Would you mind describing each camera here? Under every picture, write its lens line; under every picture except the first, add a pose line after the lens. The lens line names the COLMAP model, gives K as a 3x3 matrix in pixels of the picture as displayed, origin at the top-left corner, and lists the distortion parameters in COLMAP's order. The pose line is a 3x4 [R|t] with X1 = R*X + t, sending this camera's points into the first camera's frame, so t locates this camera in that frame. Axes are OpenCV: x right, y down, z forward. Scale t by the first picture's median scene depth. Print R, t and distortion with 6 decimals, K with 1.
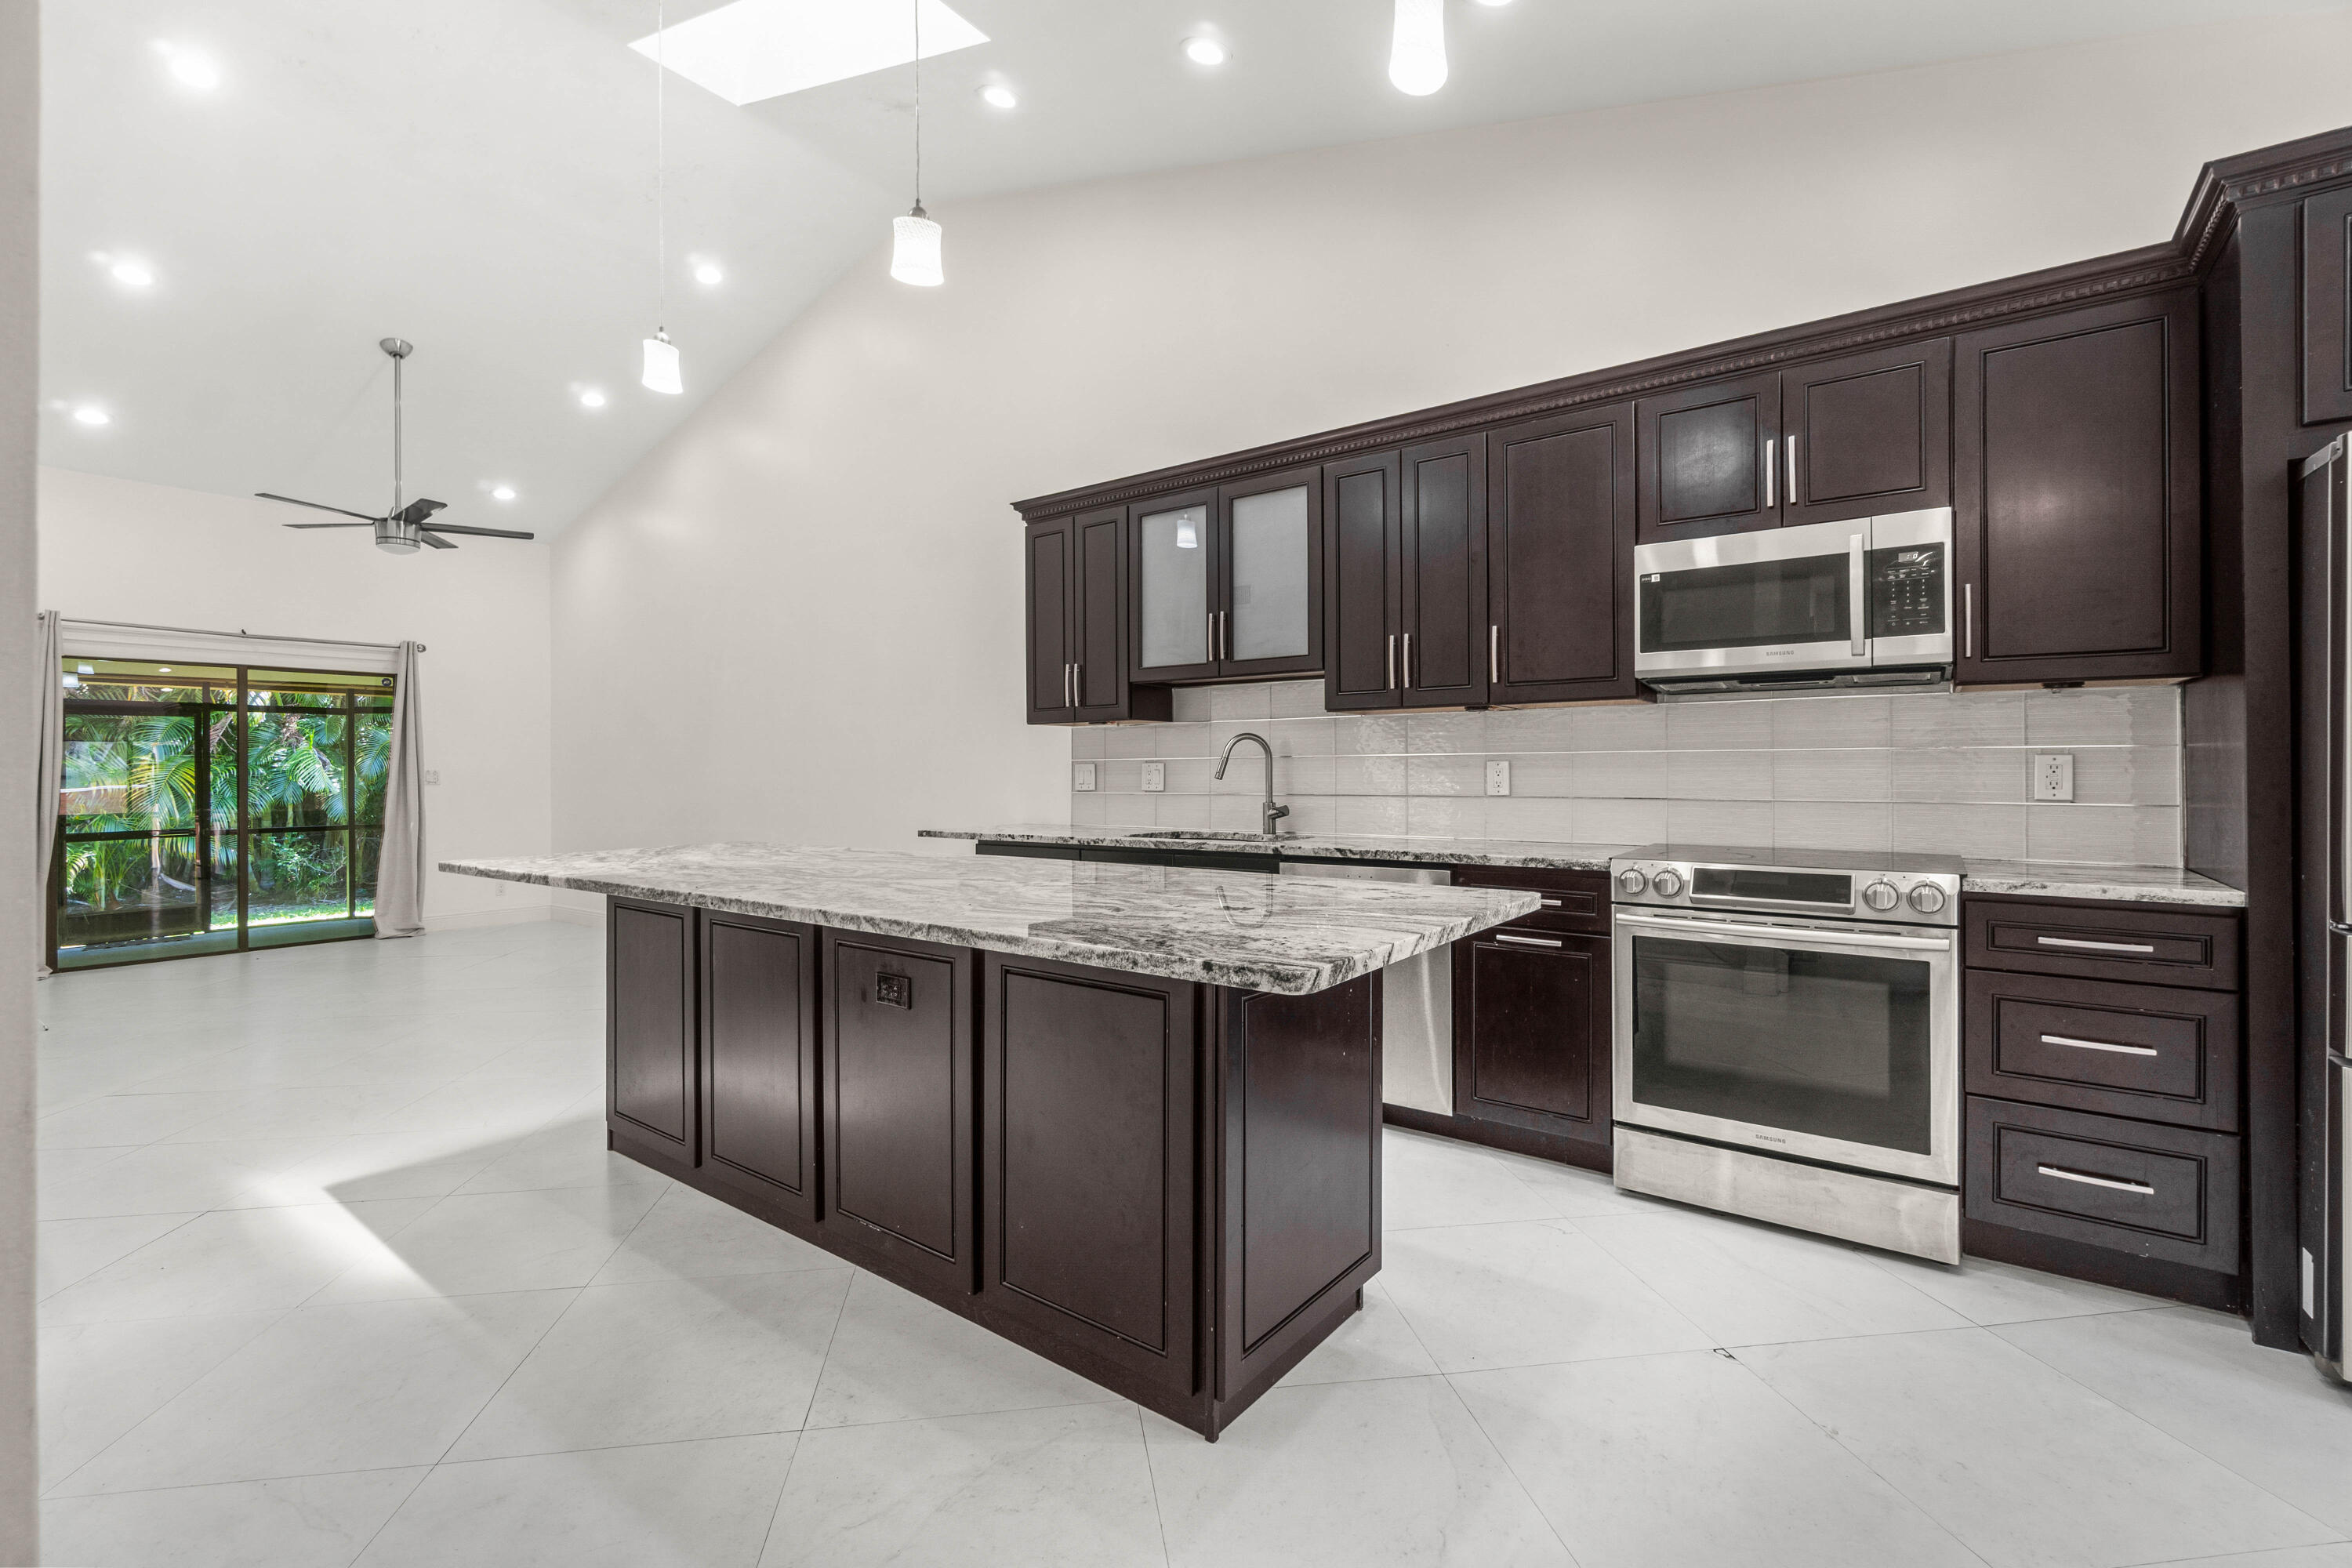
lens RADIAL K [[1010.6, 0, 1160.8], [0, 1010.6, 762.5], [0, 0, 1]] dist [-0.001645, 0.000098]
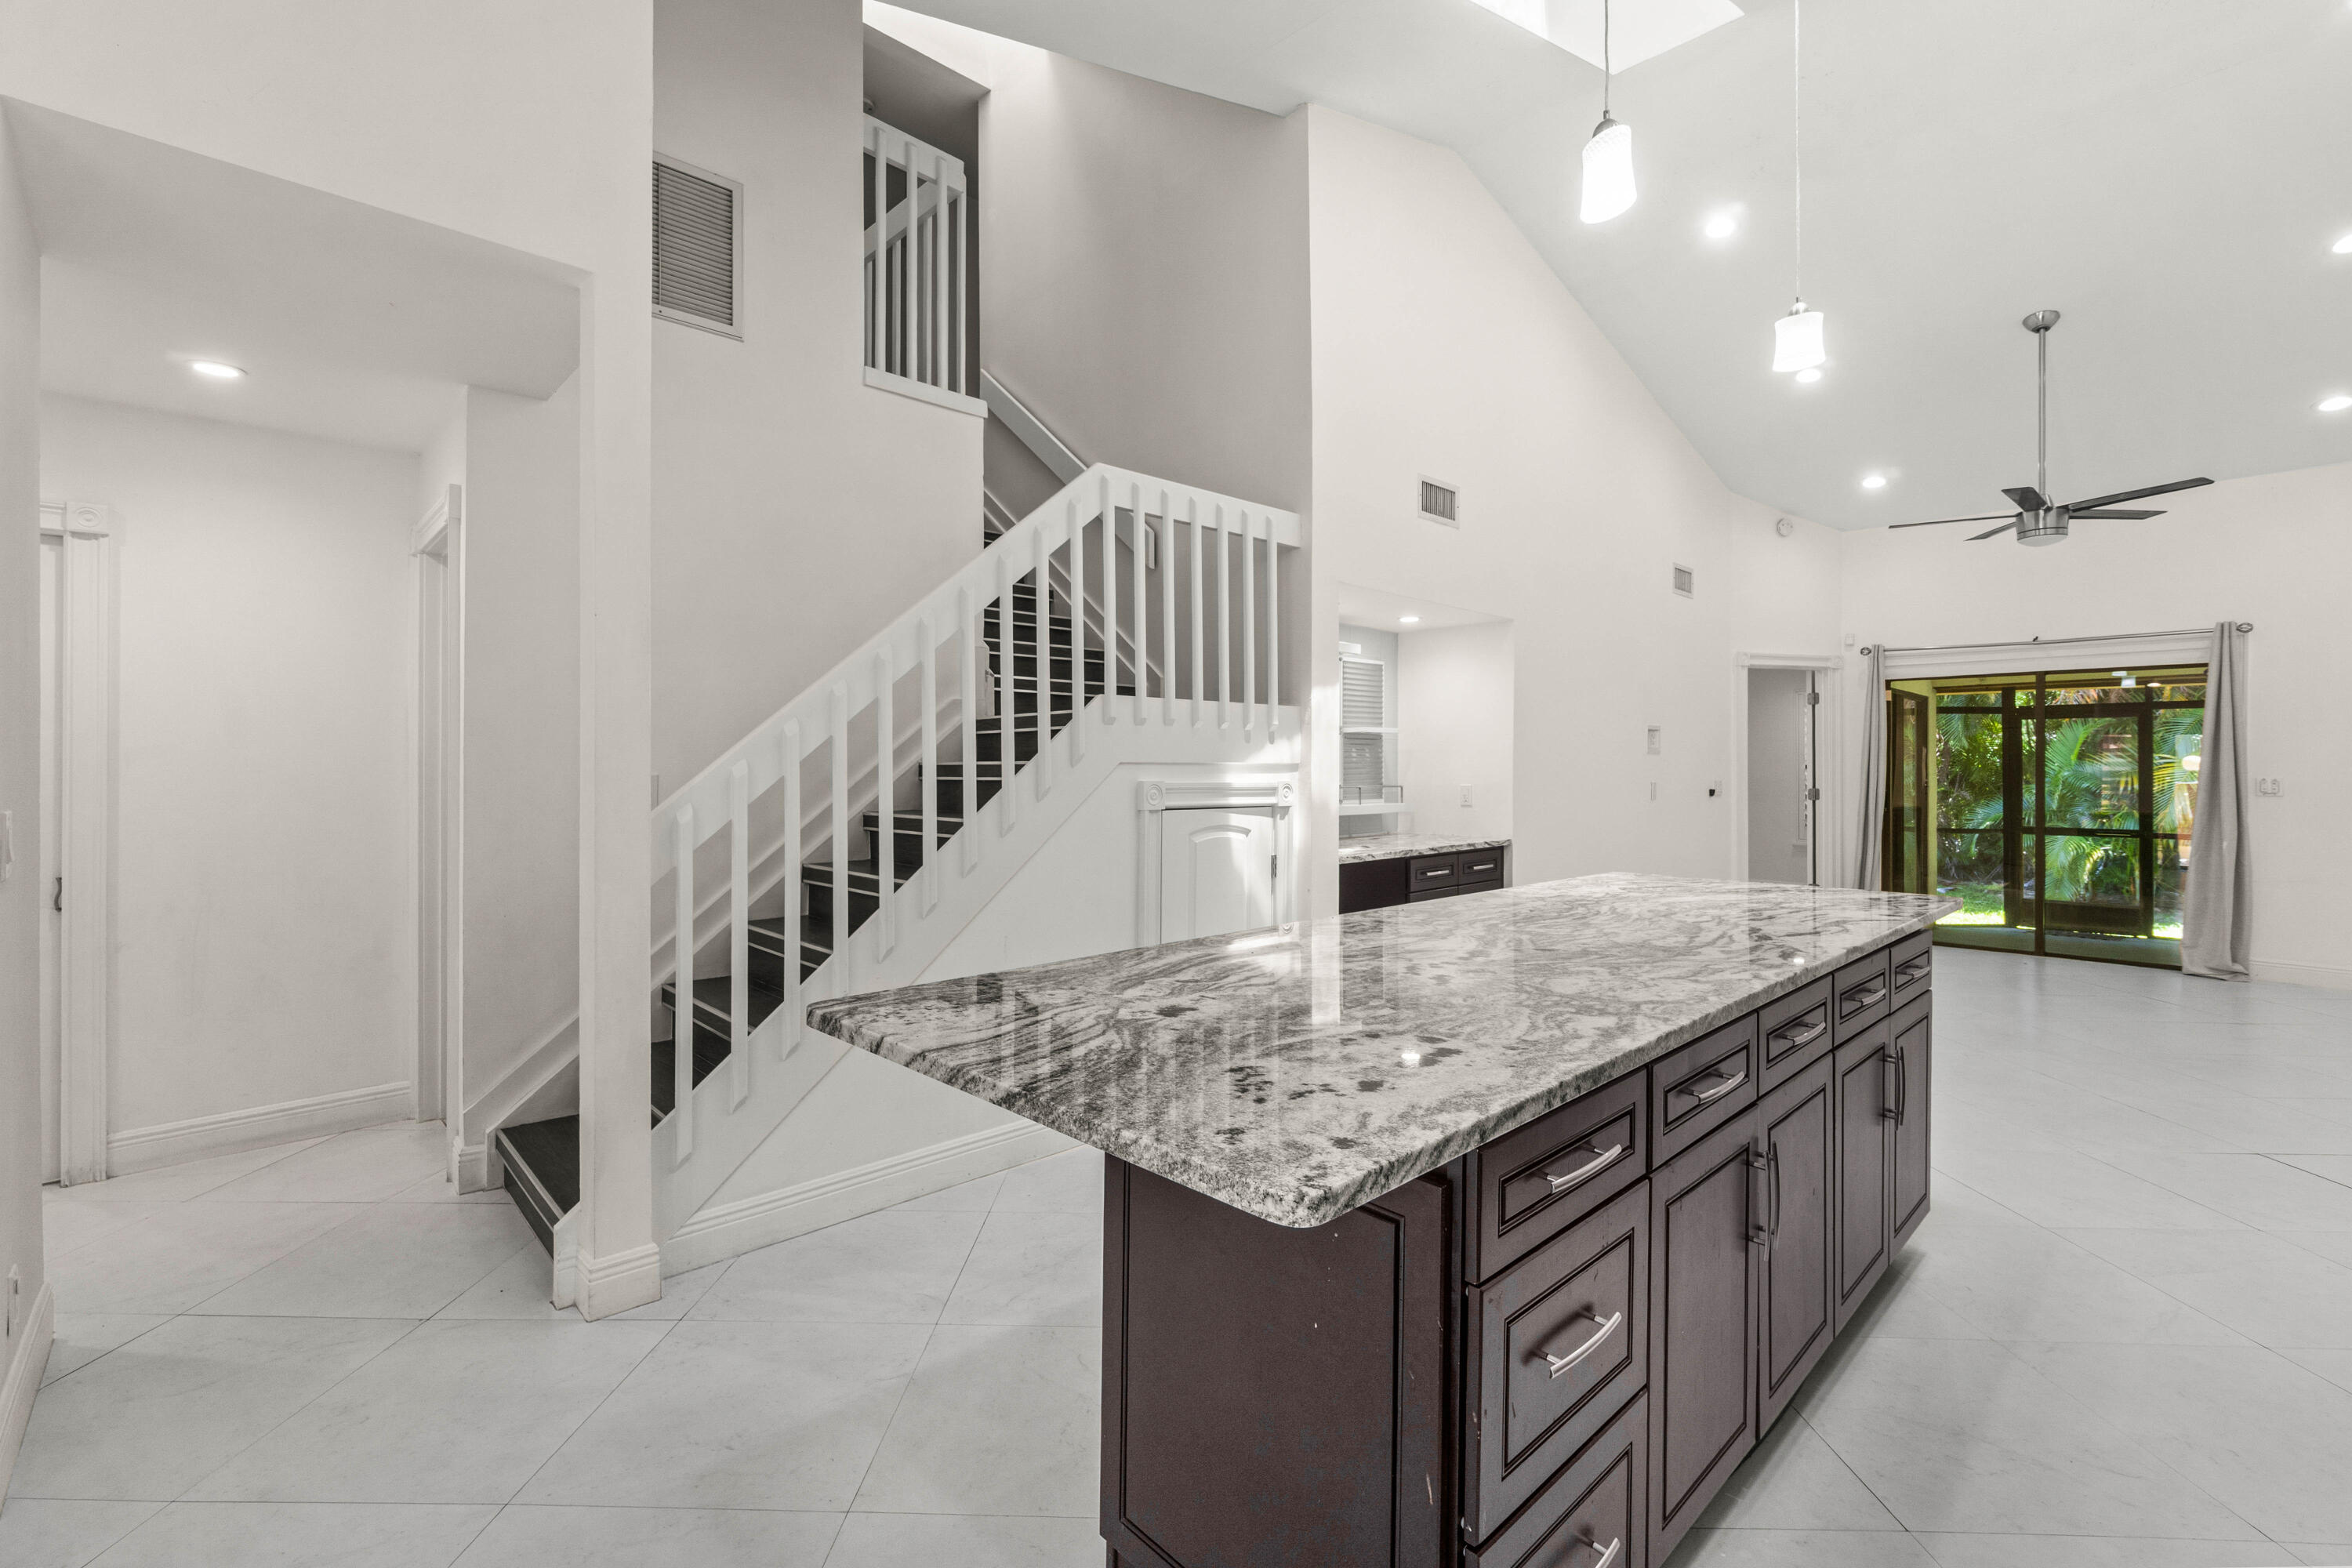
lens RADIAL K [[1028.7, 0, 1182.7], [0, 1028.7, 763.0], [0, 0, 1]] dist [0.000277, 0.009339]
pose [[-0.146401, 0.010266, -0.989172, 0.640864], [0.003661, 0.999945, 0.009836, -0.047326], [0.989219, -0.002181, -0.146431, 0.802895]]
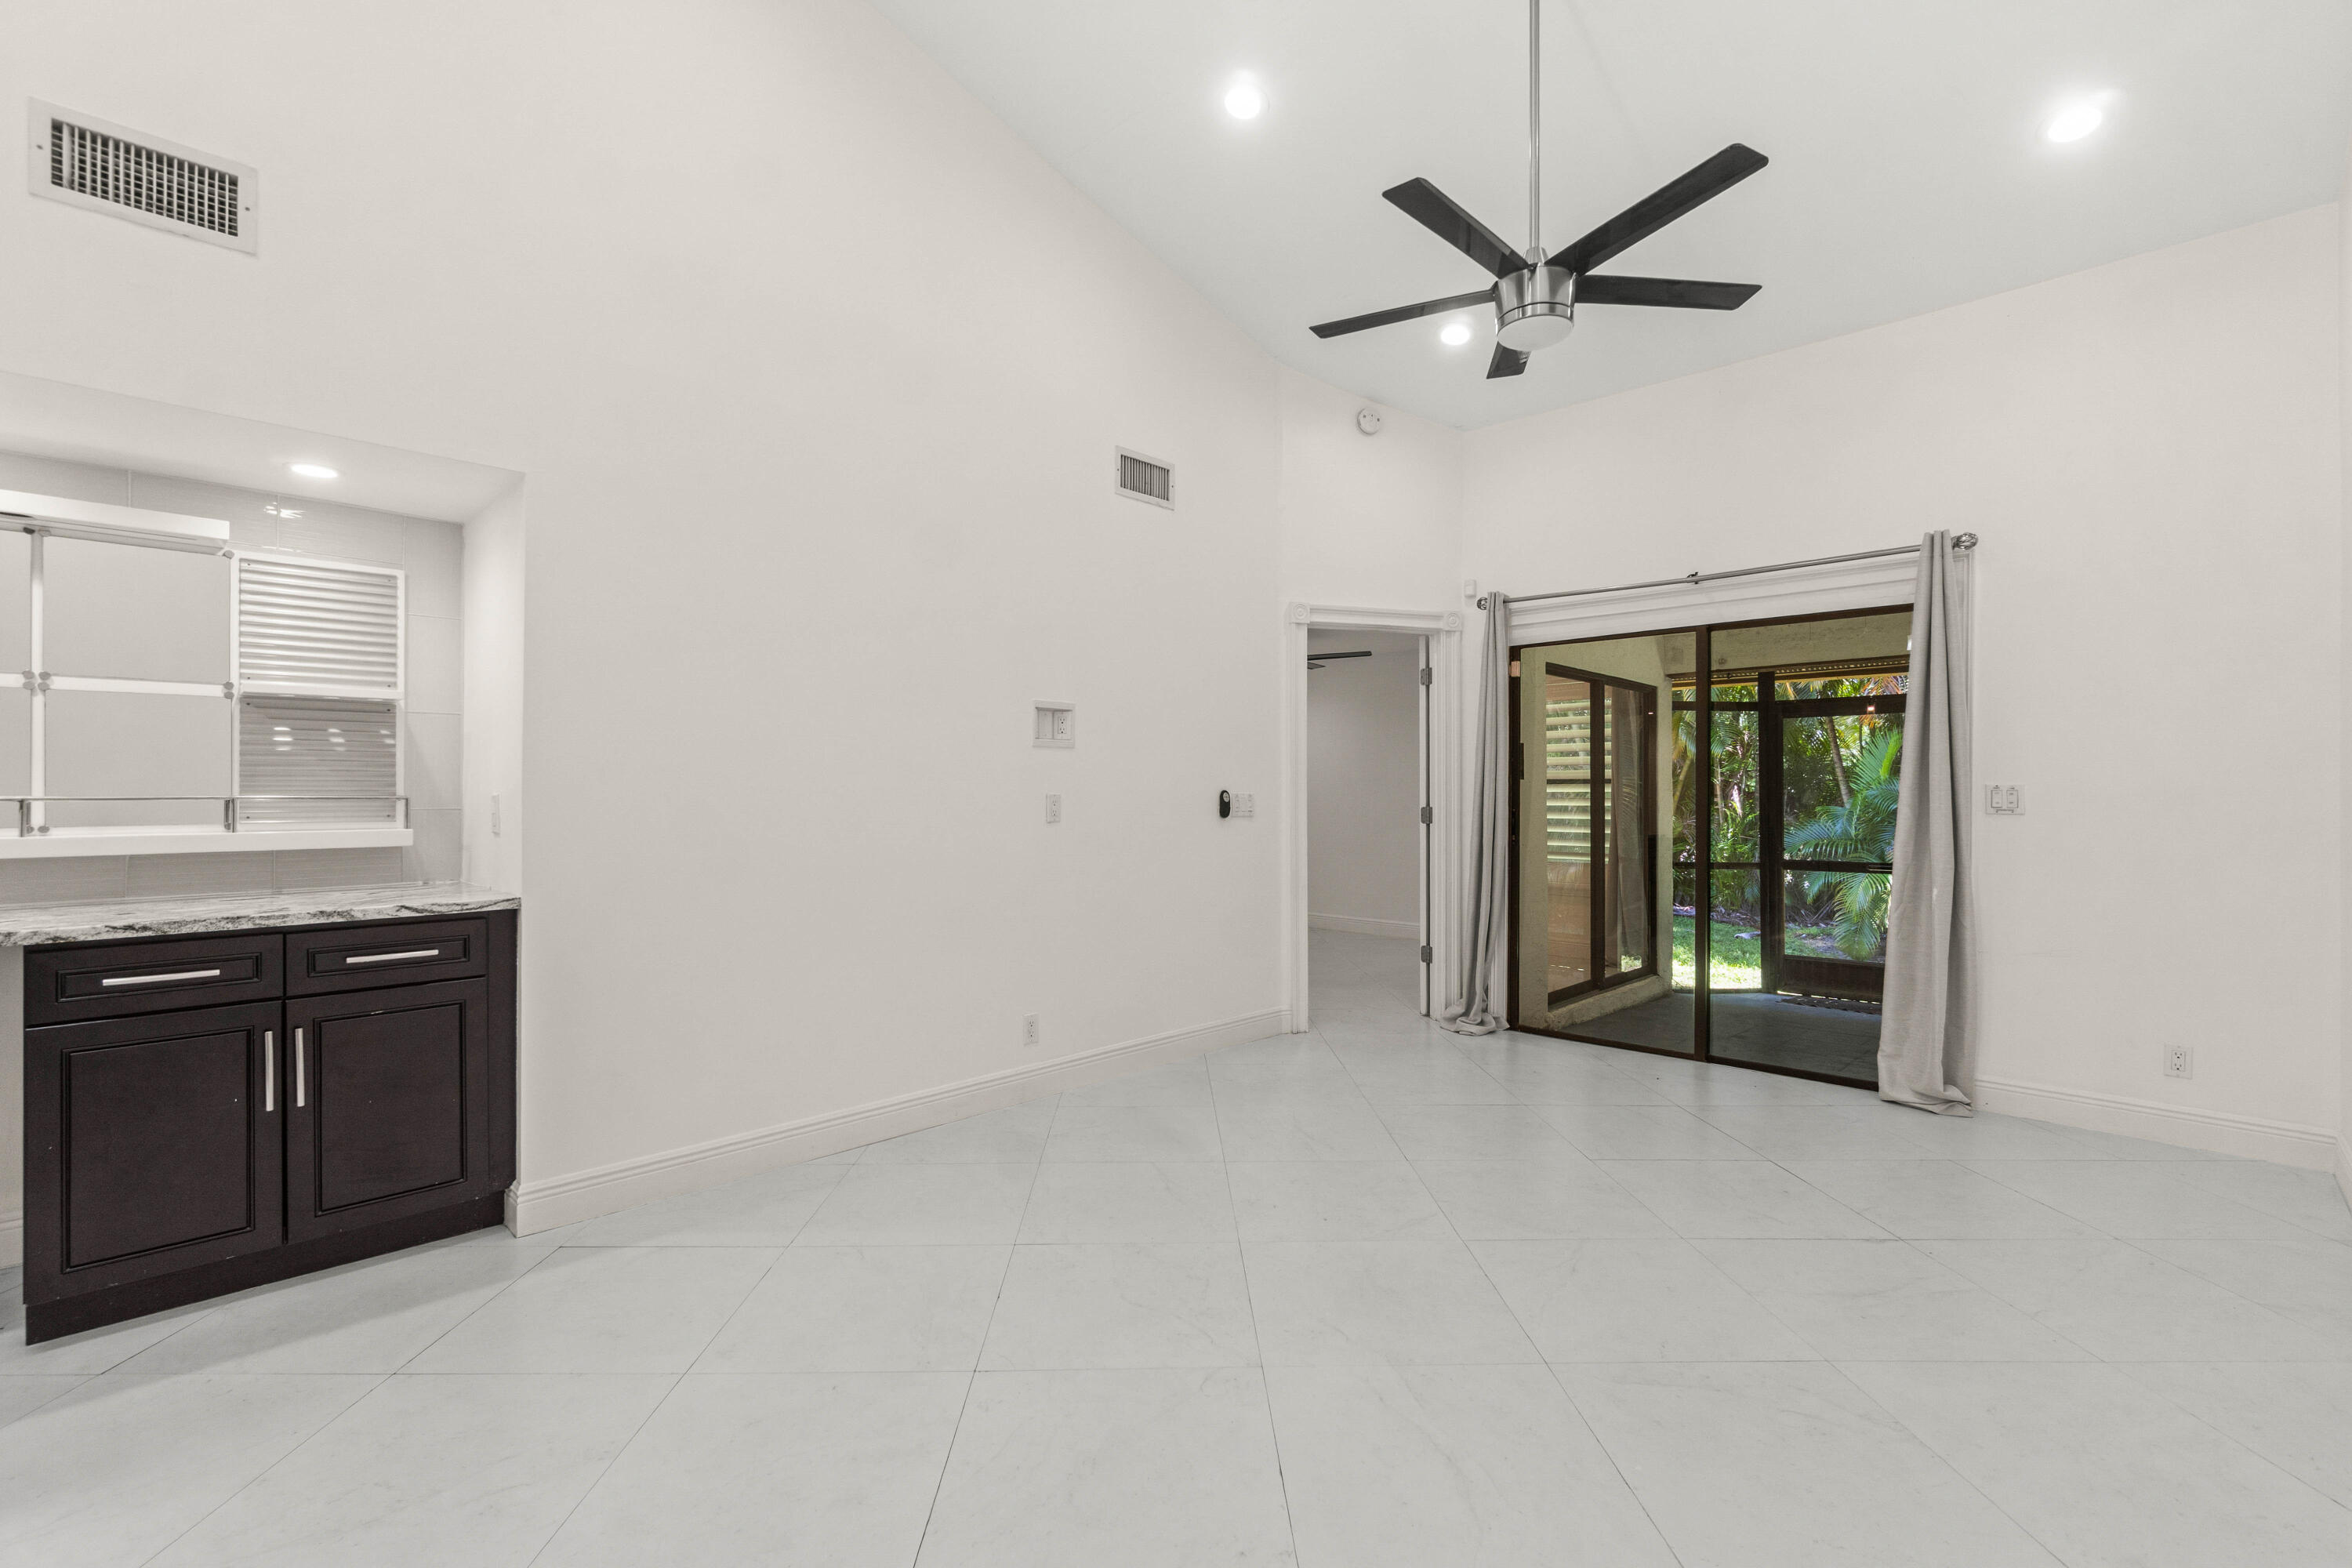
lens RADIAL K [[1023.6, 0, 1176.0], [0, 1023.6, 784.0], [0, 0, 1]] dist [0.000246, -0.000090]
pose [[-0.120560, 0.002964, -0.992702, -0.522185], [0.006298, 0.999978, 0.002221, 0.010482], [0.992686, -0.005984, -0.120576, 1.948251]]
